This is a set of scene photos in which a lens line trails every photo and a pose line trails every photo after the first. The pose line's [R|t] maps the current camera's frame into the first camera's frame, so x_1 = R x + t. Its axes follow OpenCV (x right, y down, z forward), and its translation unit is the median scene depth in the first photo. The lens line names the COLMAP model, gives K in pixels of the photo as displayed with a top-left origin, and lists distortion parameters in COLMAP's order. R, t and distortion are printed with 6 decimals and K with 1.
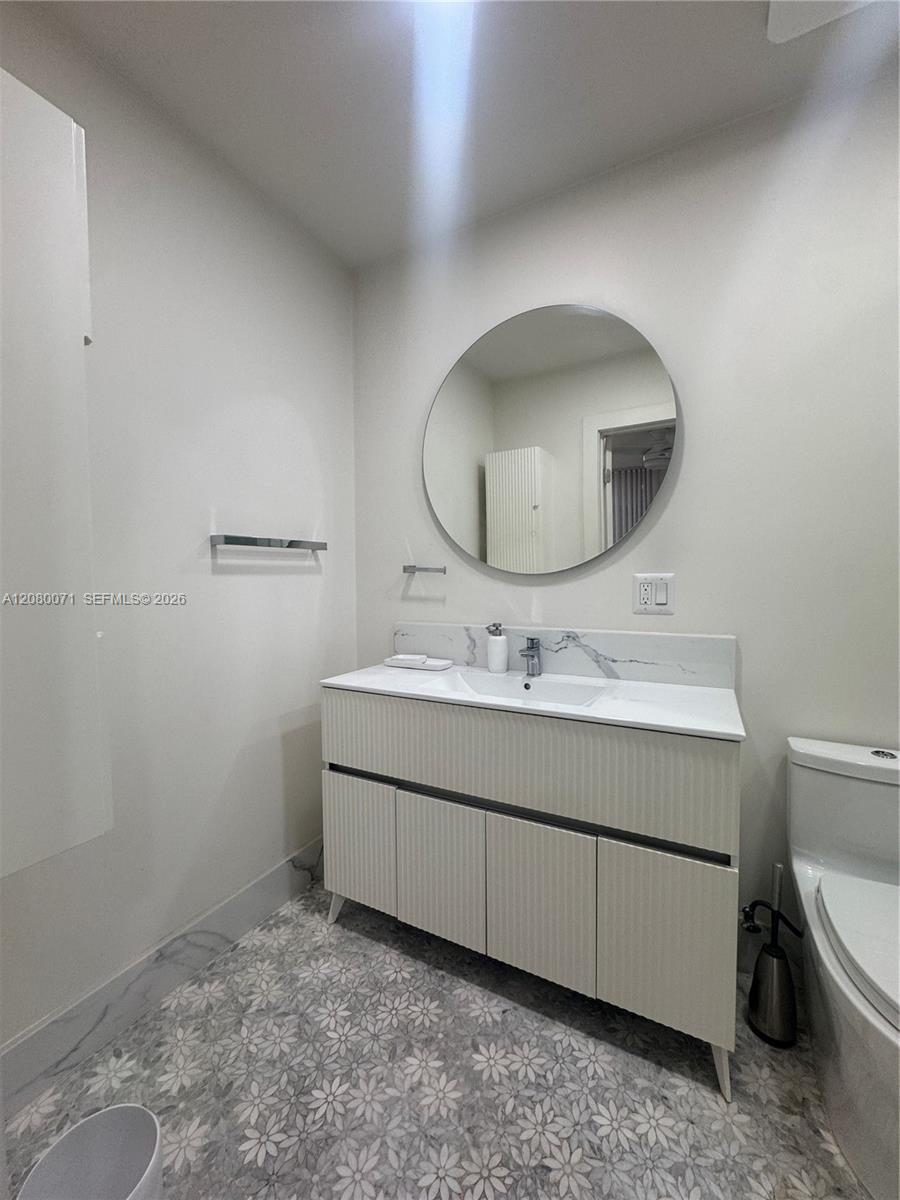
lens RADIAL K [[476.5, 0, 450.2], [0, 476.5, 599.4], [0, 0, 1]] dist [-0.003182, 0.000333]
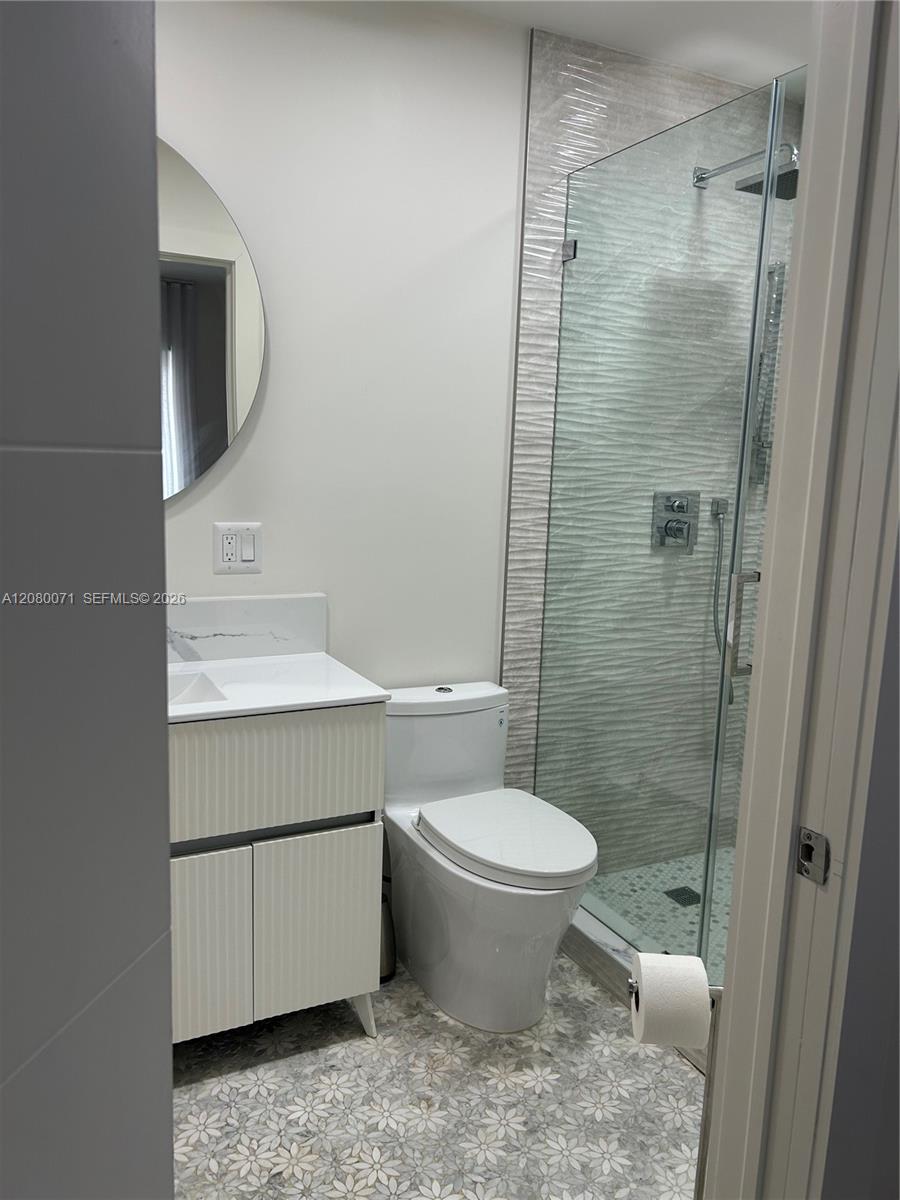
lens RADIAL K [[883.7, 0, 451.0], [0, 883.7, 601.1], [0, 0, 1]] dist [0.030872, -0.027278]
pose [[0.581706, -0.104732, 0.806628, -0.805383], [0.000912, 0.991759, 0.128112, -0.159990], [-0.813399, -0.073788, 0.577008, -0.210062]]
